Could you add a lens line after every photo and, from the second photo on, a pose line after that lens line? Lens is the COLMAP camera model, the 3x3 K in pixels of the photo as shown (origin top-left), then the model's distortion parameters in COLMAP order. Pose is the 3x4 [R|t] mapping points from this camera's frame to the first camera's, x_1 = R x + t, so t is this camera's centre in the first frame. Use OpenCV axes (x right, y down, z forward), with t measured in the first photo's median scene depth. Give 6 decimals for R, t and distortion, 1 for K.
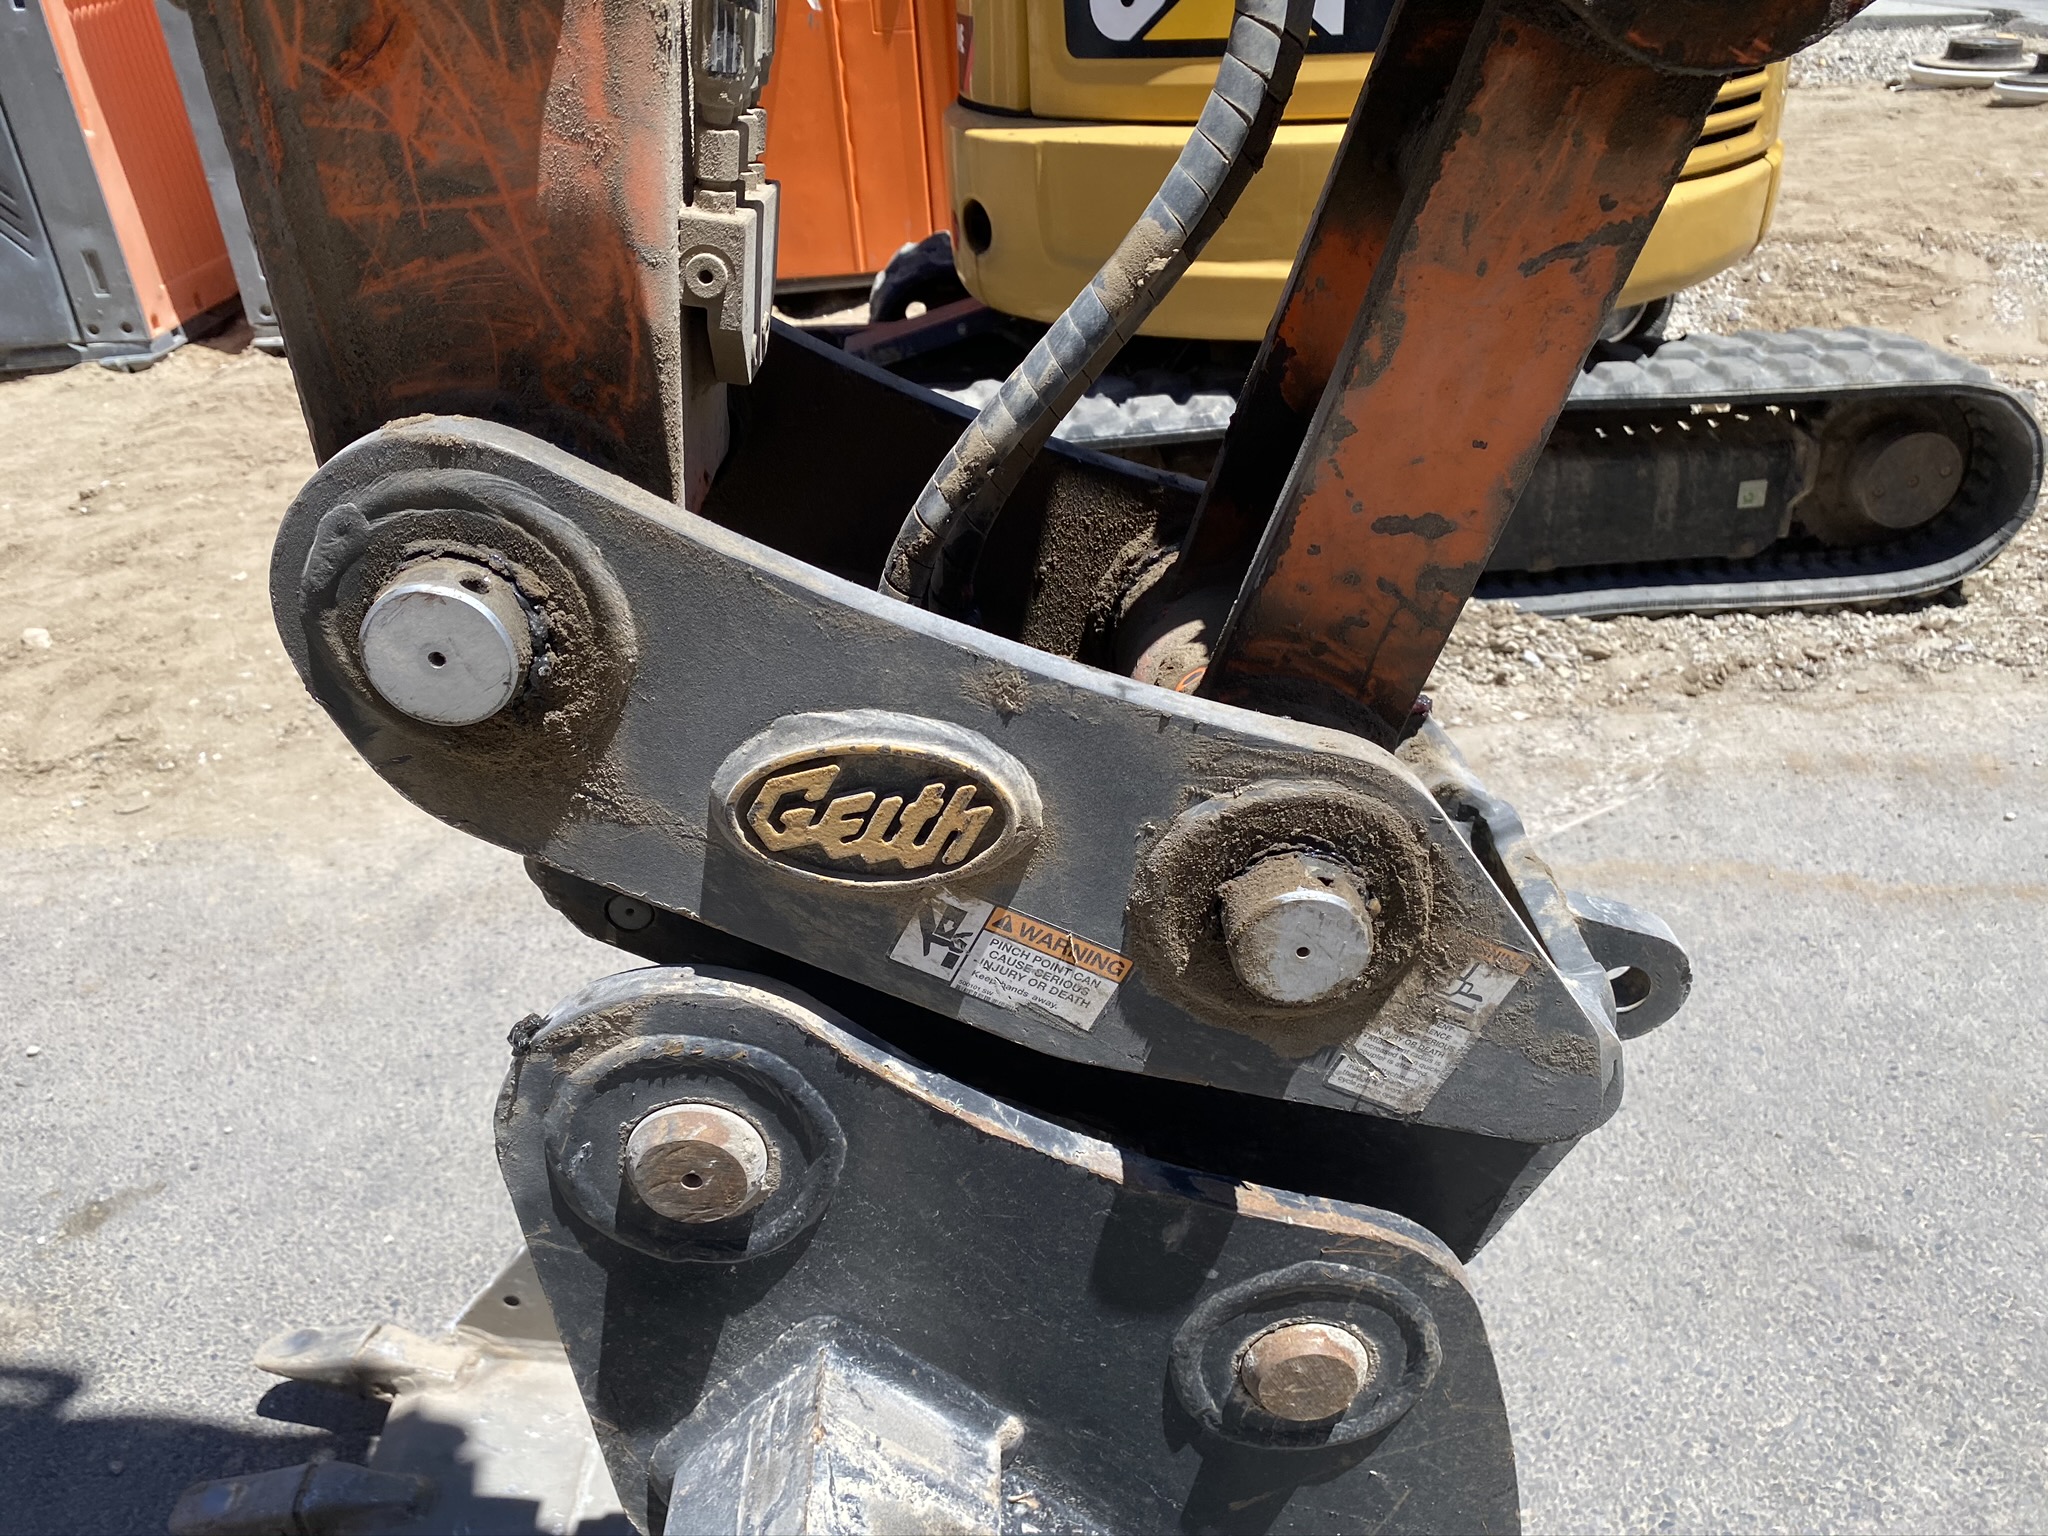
lens RADIAL K [[1665.4, 0, 1019.6], [0, 1665.4, 778.8], [0, 0, 1]] dist [0.001480, -0.004610]
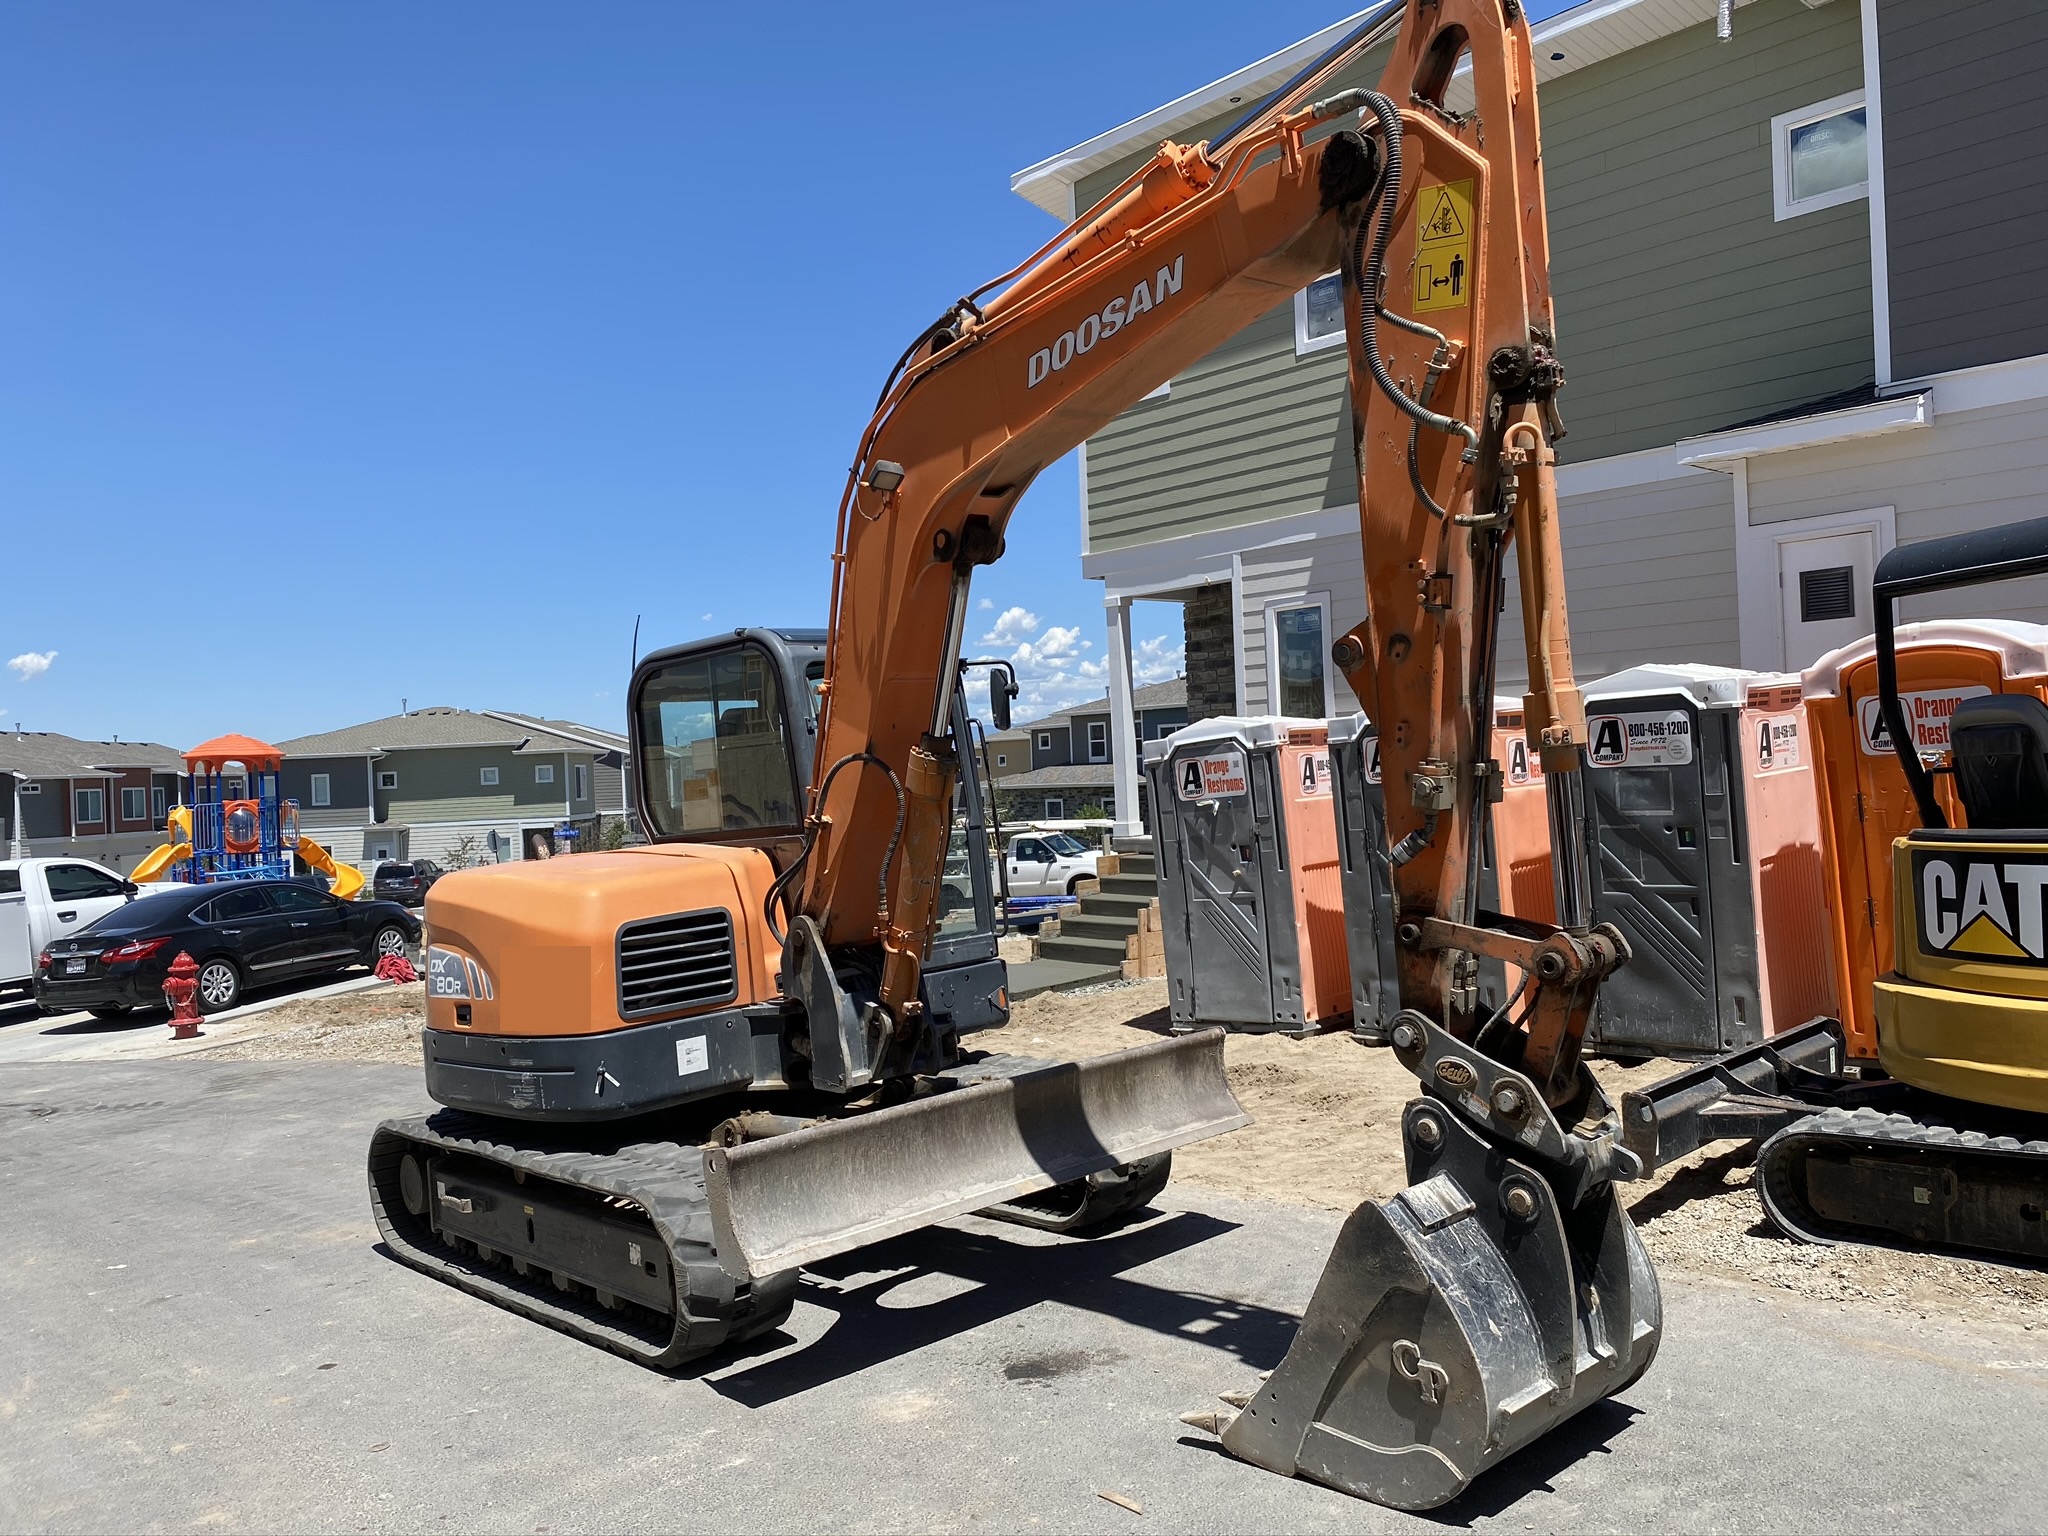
lens RADIAL K [[1665.4, 0, 1019.6], [0, 1665.4, 778.8], [0, 0, 1]] dist [0.001480, -0.004610]
pose [[0.679806, 0.024988, -0.732966, 3.475024], [-0.337644, 0.897867, -0.282546, 1.388011], [0.651045, 0.439558, 0.618813, -4.671977]]
